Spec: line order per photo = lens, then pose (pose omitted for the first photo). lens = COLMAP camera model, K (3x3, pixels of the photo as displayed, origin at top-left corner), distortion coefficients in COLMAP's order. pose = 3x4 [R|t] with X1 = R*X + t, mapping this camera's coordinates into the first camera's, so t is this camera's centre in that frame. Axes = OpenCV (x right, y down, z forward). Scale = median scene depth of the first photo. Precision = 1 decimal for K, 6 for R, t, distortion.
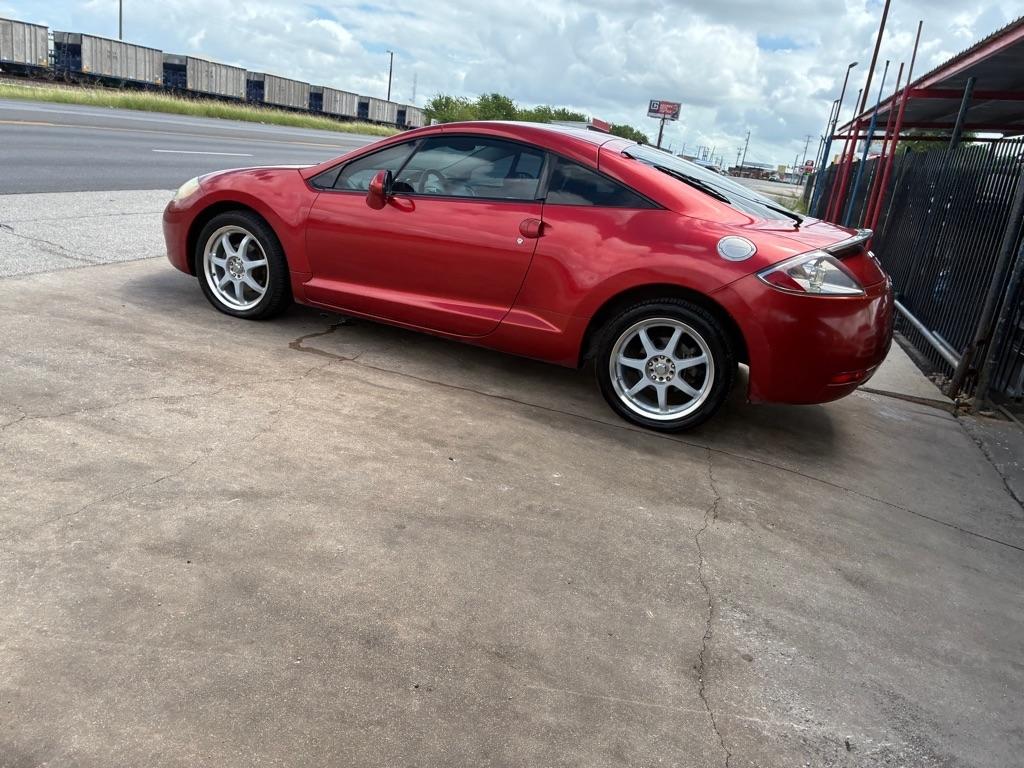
lens RADIAL K [[781.5, 0, 501.9], [0, 781.5, 388.9], [0, 0, 1]] dist [0.054204, -0.071396]
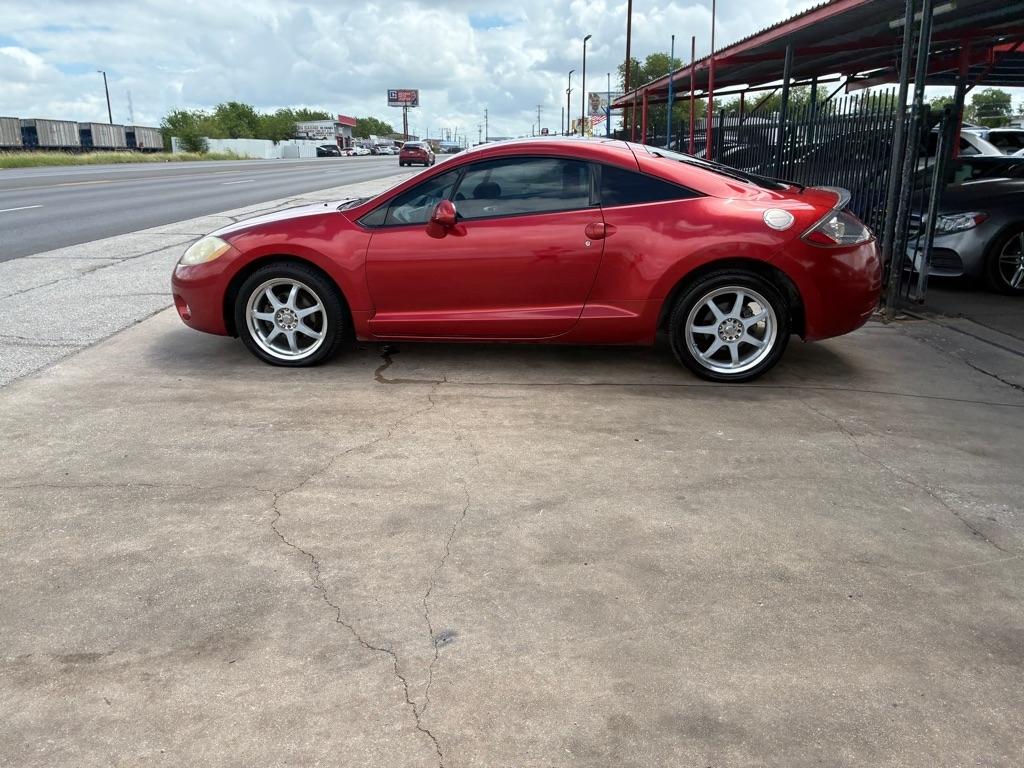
lens RADIAL K [[781.5, 0, 501.9], [0, 781.5, 388.9], [0, 0, 1]] dist [0.054204, -0.071396]
pose [[0.942216, -0.216963, 0.255255, -0.386899], [0.214321, 0.976005, 0.038470, -0.050829], [-0.257477, 0.018459, 0.966108, -0.038683]]
